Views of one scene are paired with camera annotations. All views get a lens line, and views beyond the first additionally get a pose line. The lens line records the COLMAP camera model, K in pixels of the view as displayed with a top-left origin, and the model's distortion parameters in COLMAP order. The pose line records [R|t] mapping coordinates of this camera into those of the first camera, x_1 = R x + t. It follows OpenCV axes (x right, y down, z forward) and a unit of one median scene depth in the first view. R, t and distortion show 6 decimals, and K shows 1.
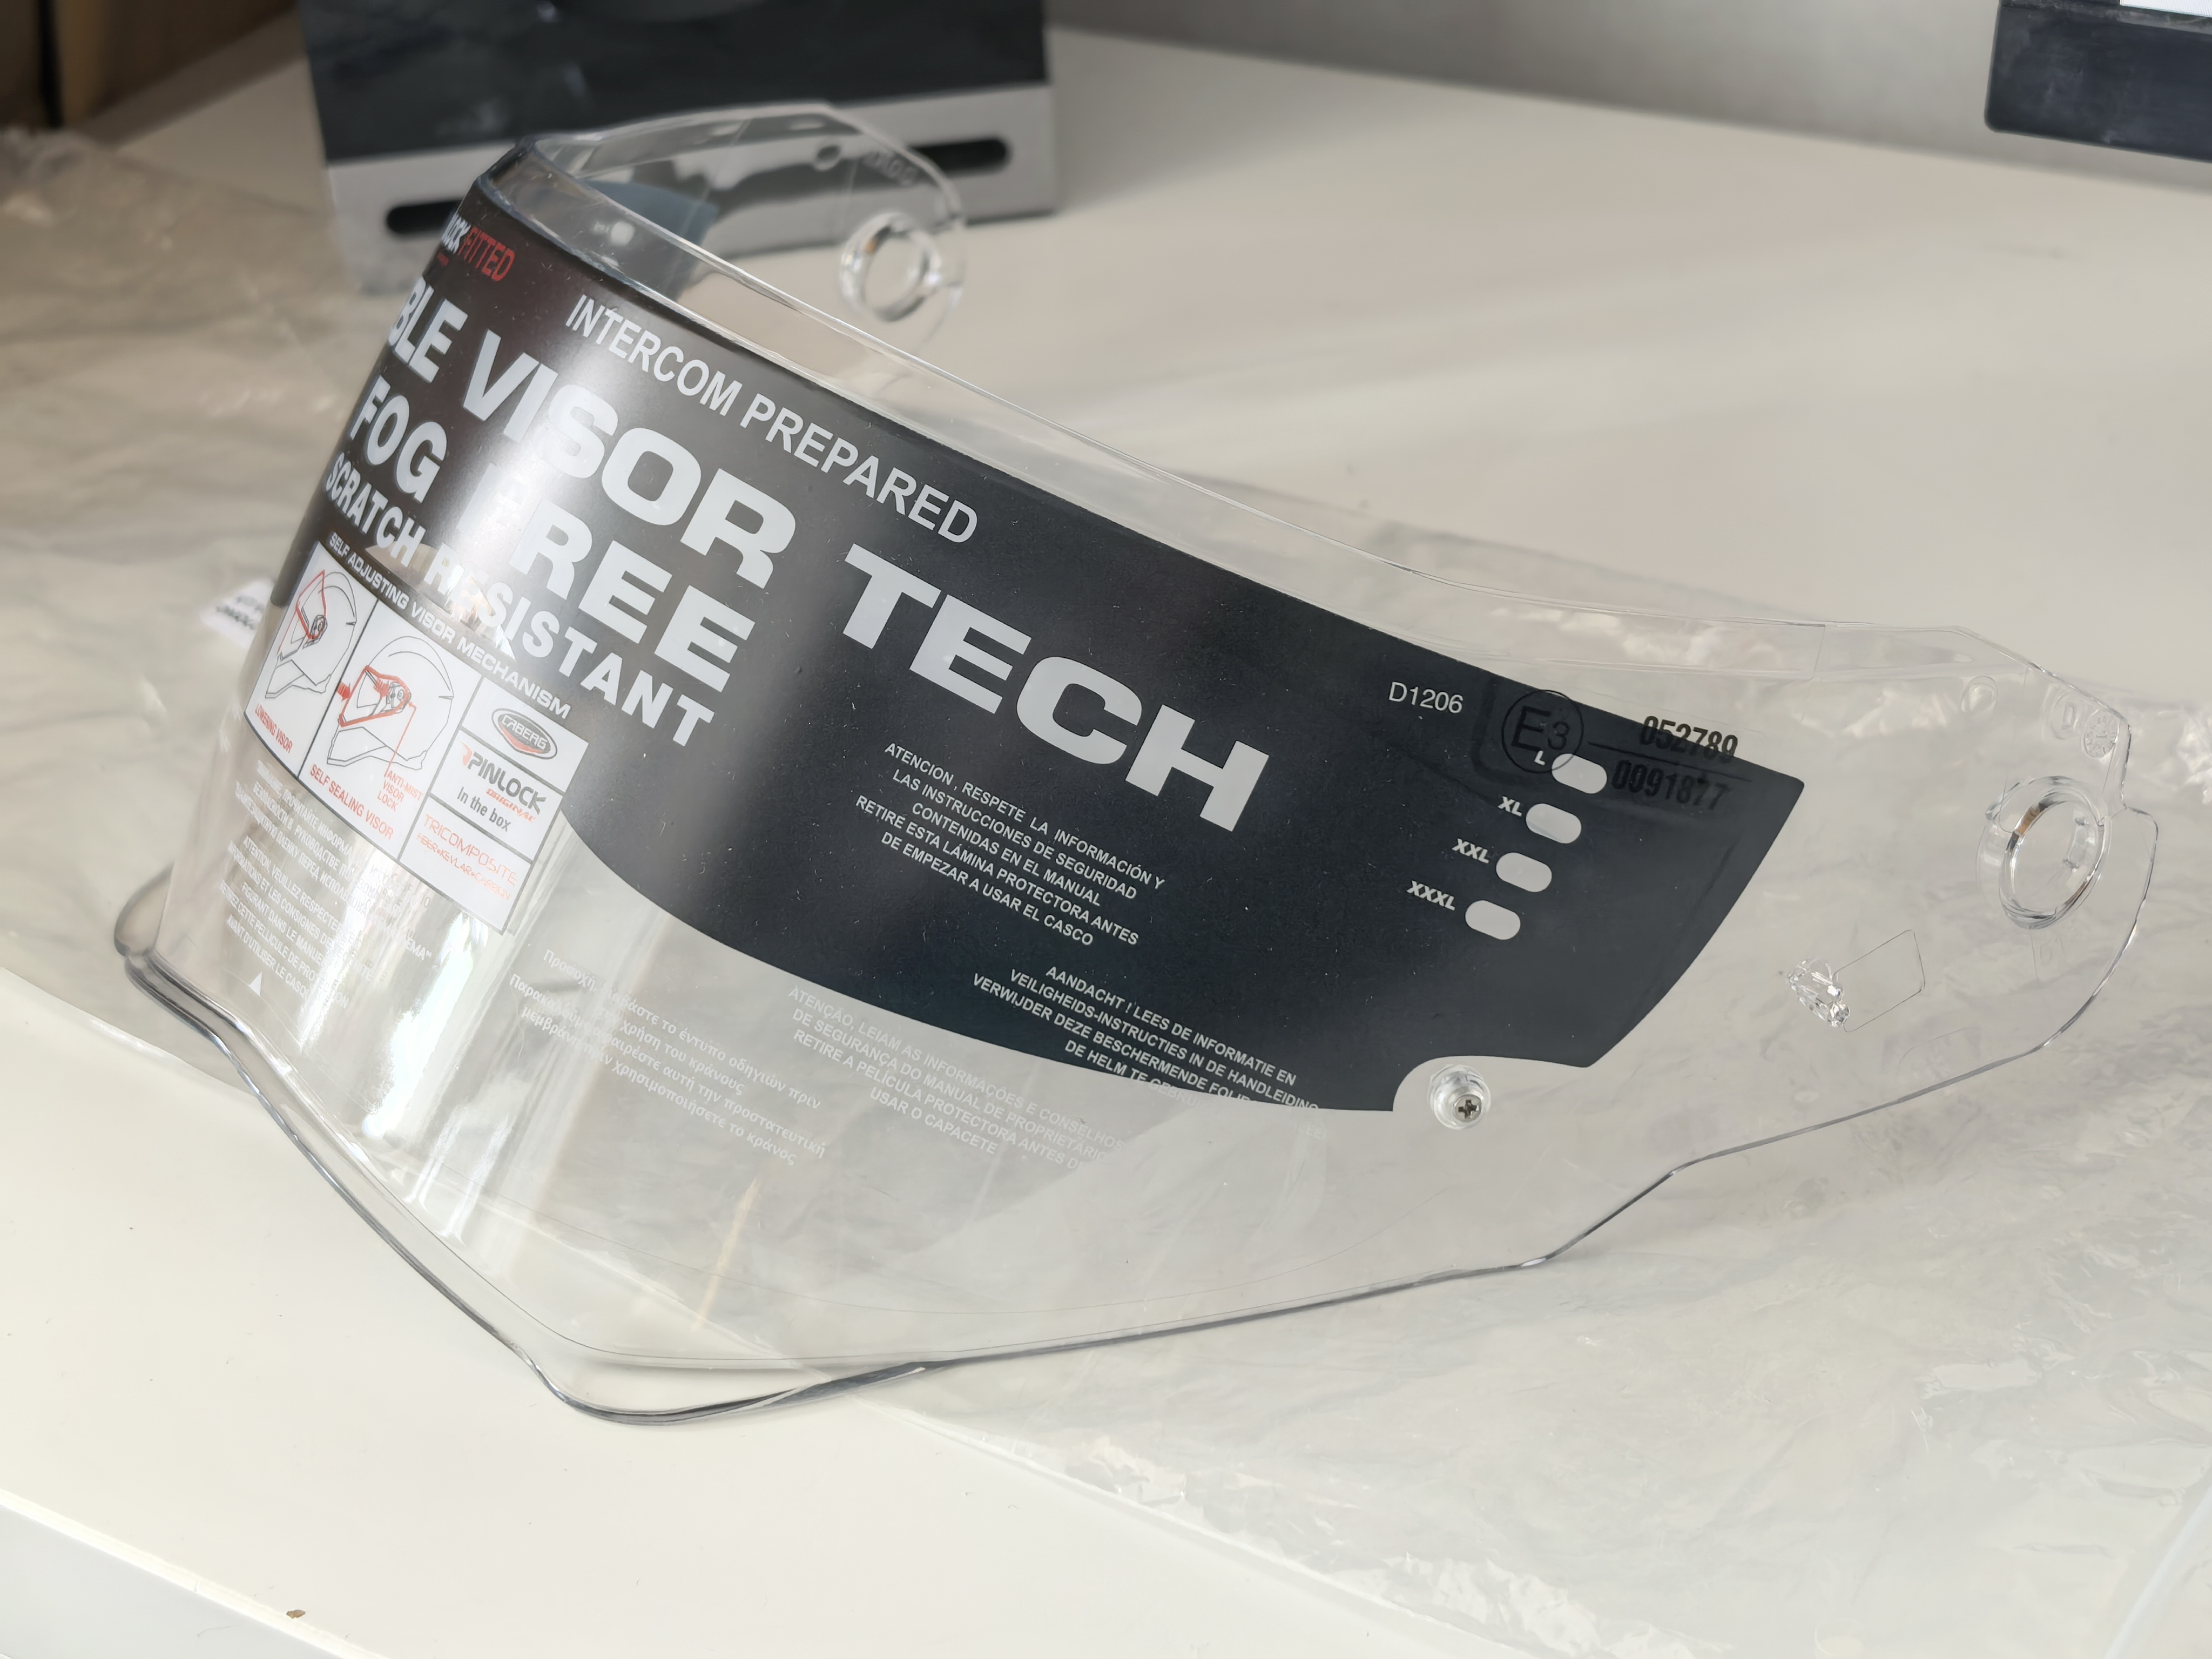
lens RADIAL K [[3614.9, 0, 1106.0], [0, 3614.9, 829.5], [0, 0, 1]] dist [0.424867, -3.268001]
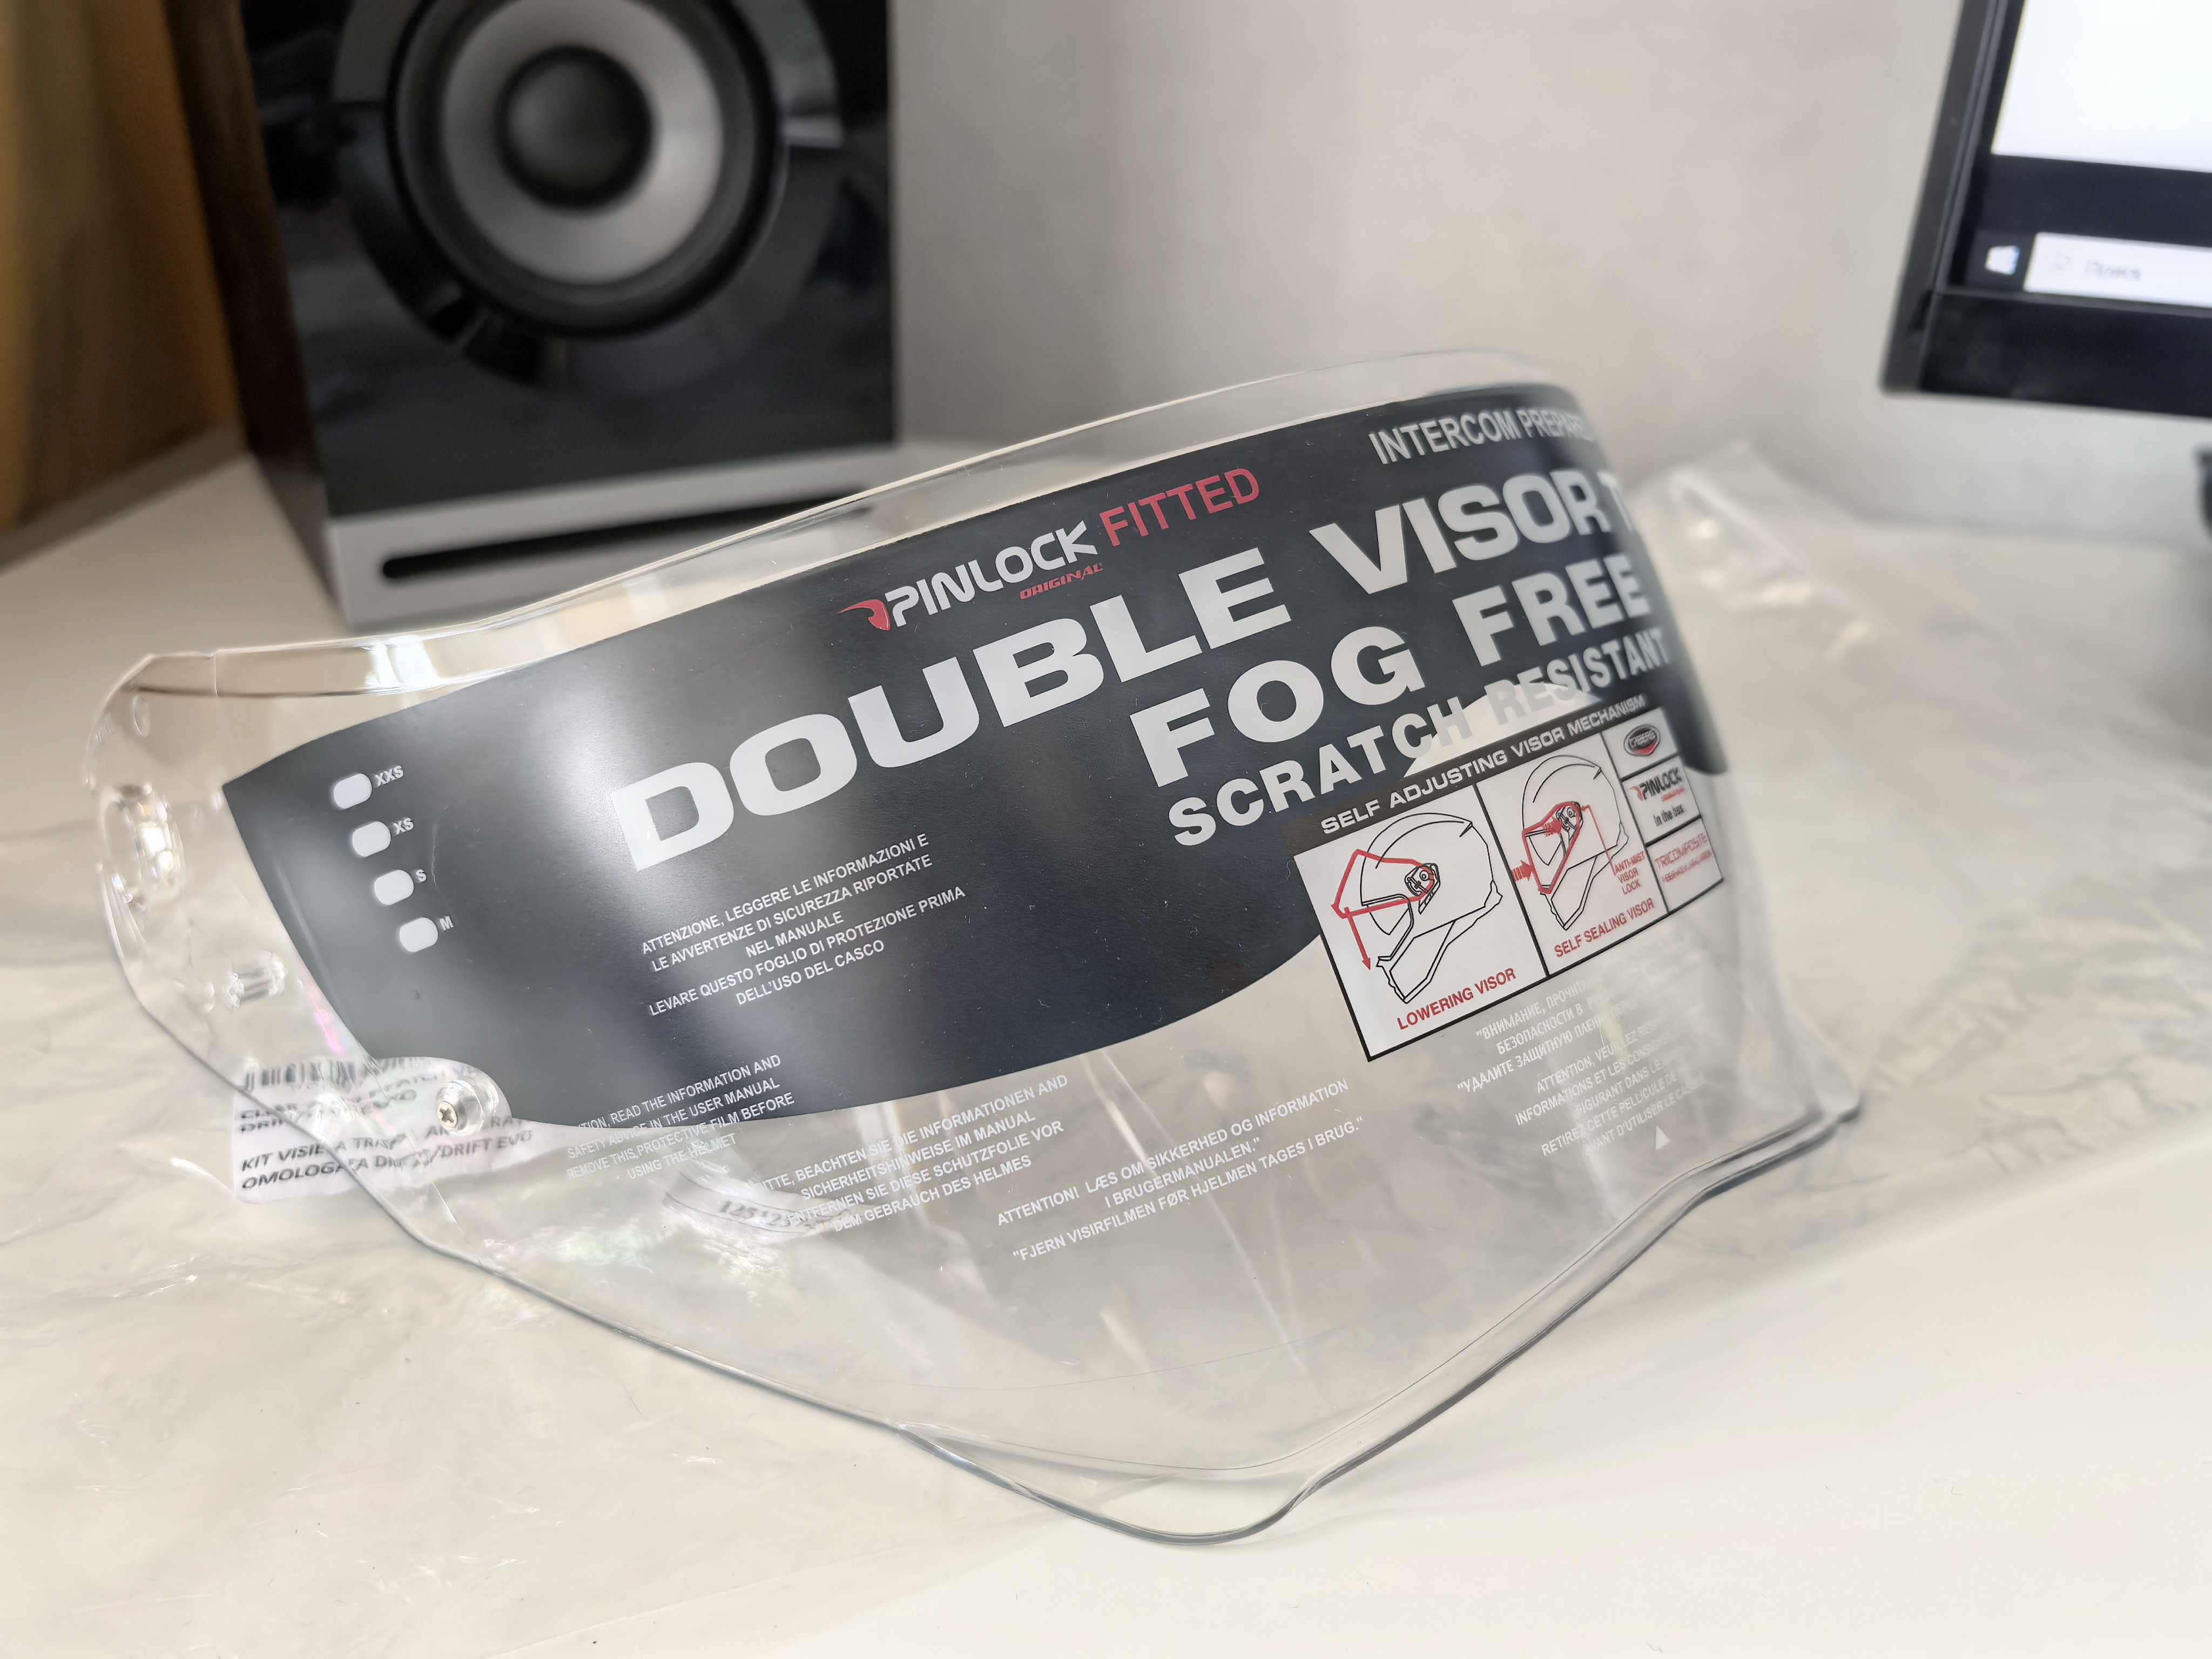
lens RADIAL K [[1691.3, 0, 1112.3], [0, 1691.3, 855.3], [0, 0, 1]] dist [0.115889, 0.000340]
pose [[-0.052314, -0.429281, 0.901655, -0.638774], [0.504623, 0.767772, 0.394817, -0.288492], [-0.861753, 0.475650, 0.176460, 1.060958]]
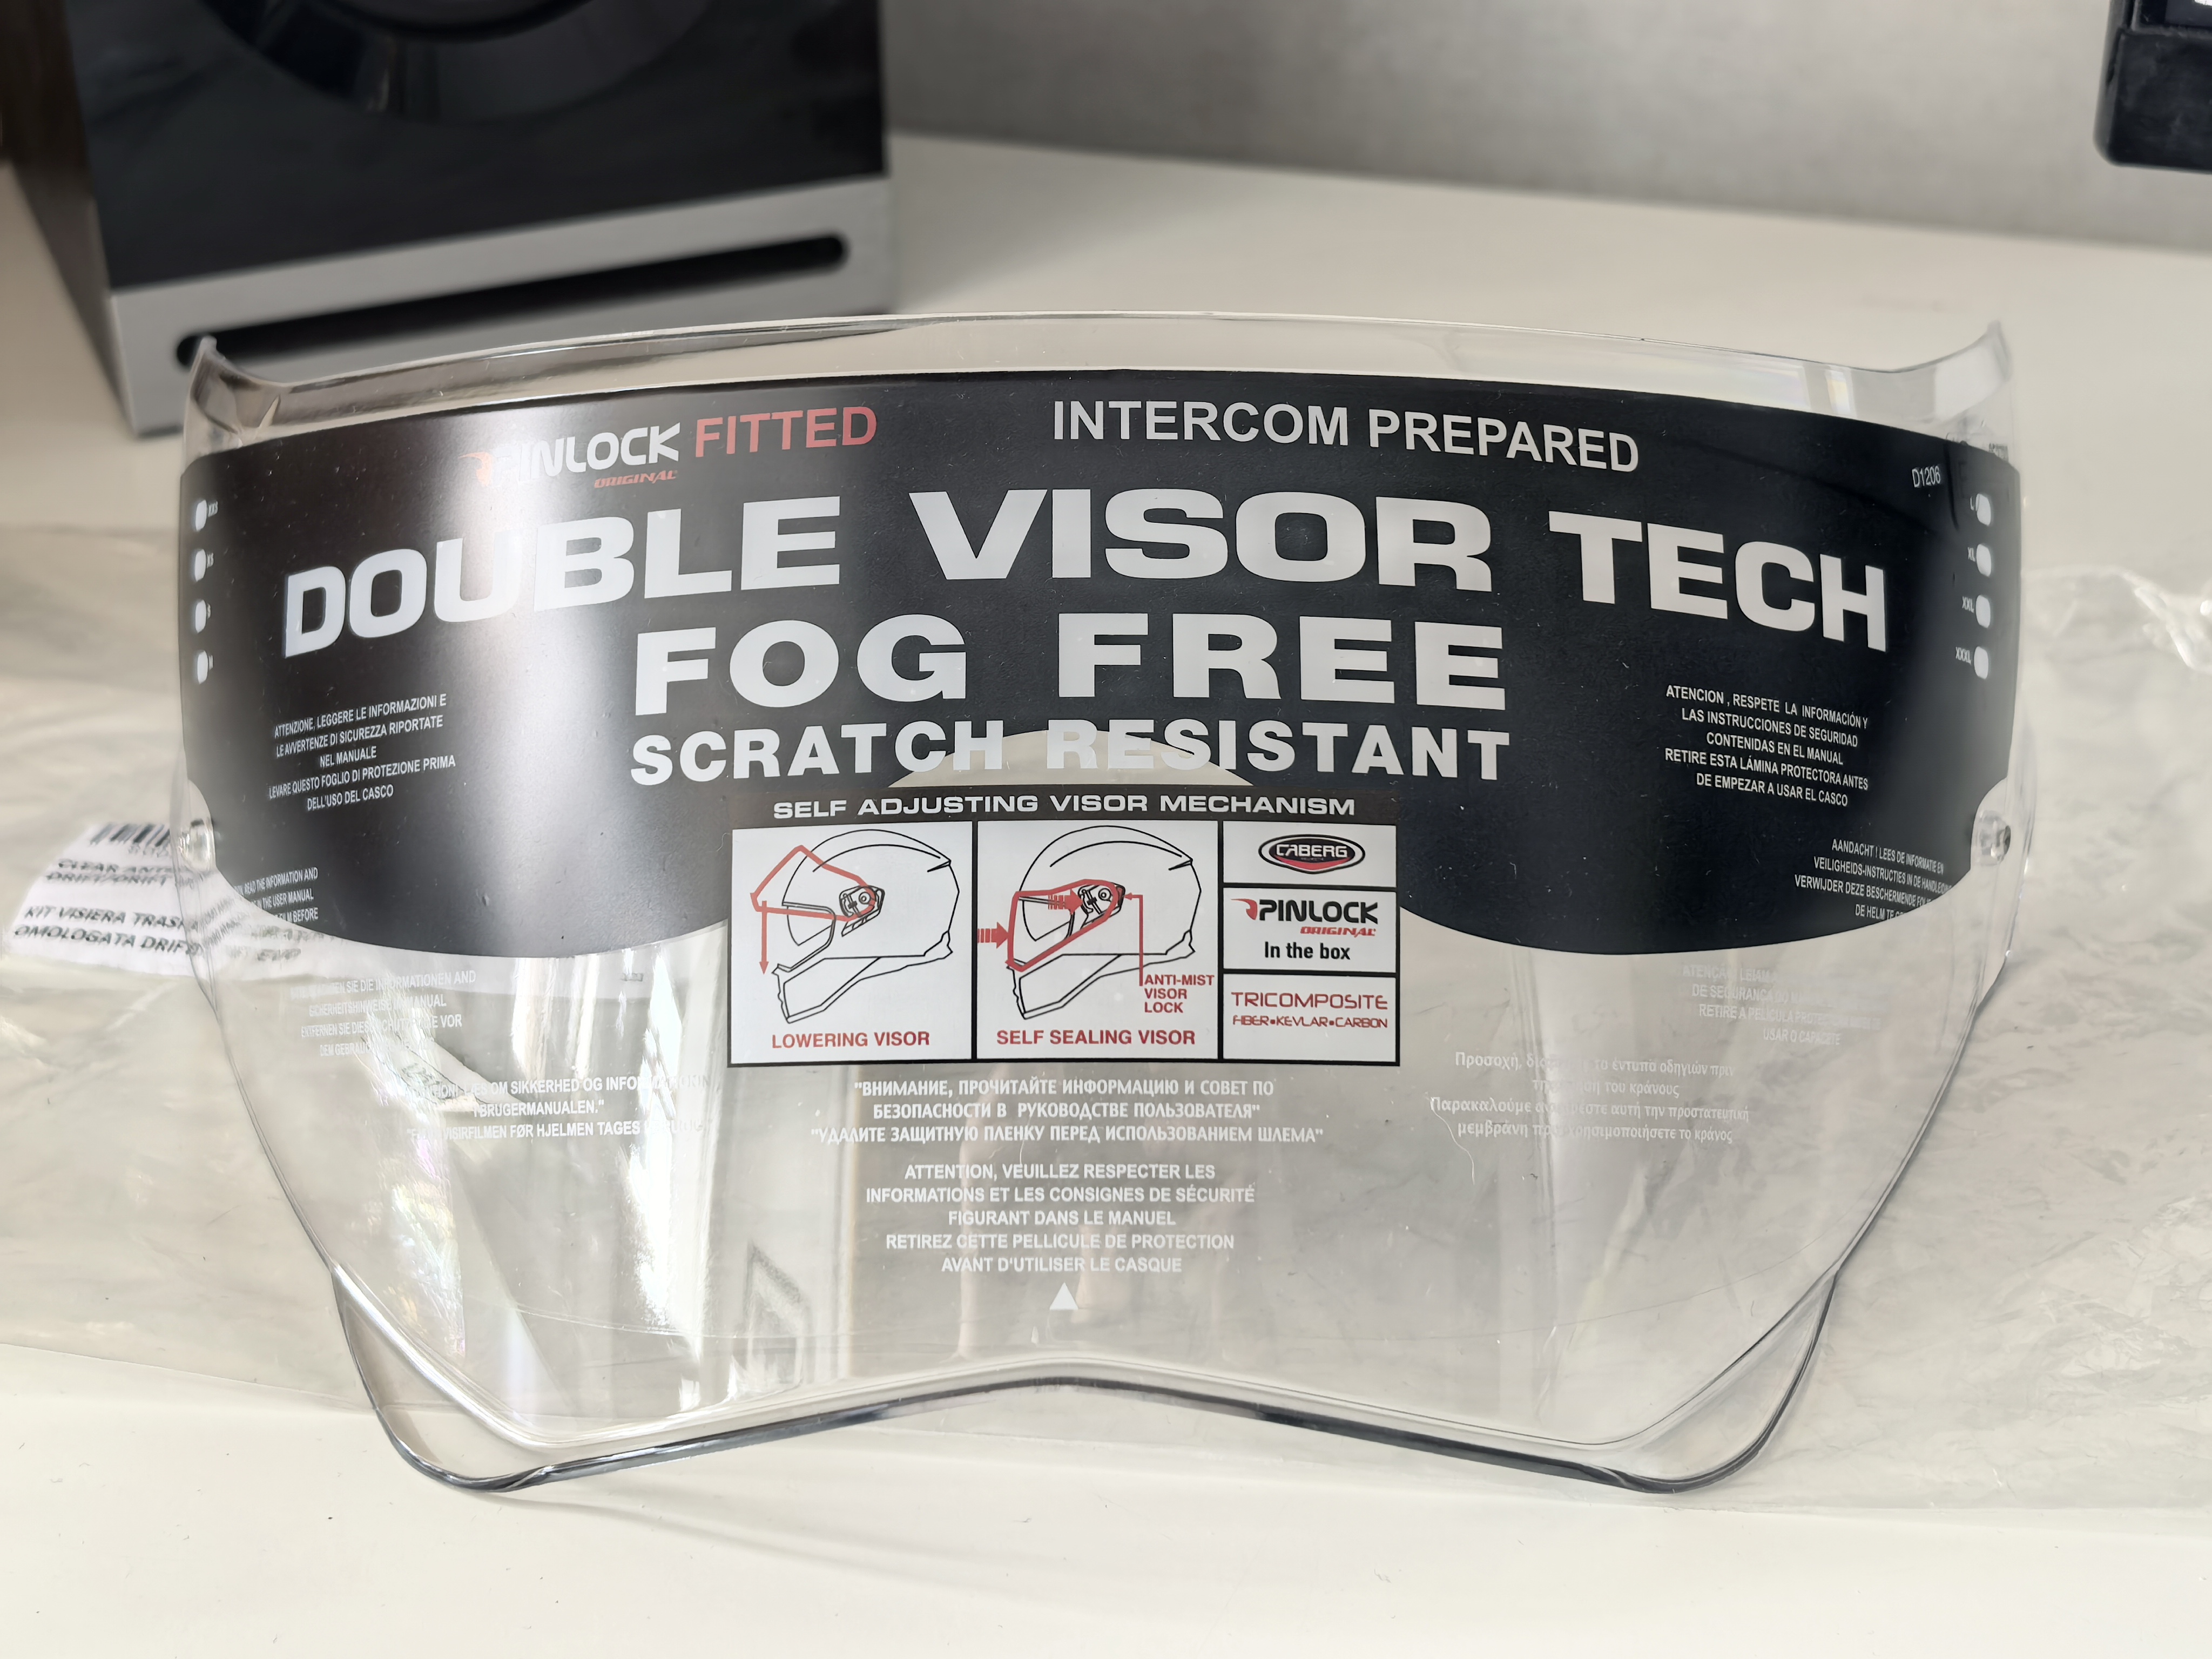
lens RADIAL K [[3614.9, 0, 1106.0], [0, 3614.9, 829.5], [0, 0, 1]] dist [0.424867, -3.268001]
pose [[0.602189, -0.351374, 0.716871, -0.815149], [0.396687, 0.910939, 0.113269, -0.150345], [-0.692826, 0.216164, 0.687943, 0.427060]]
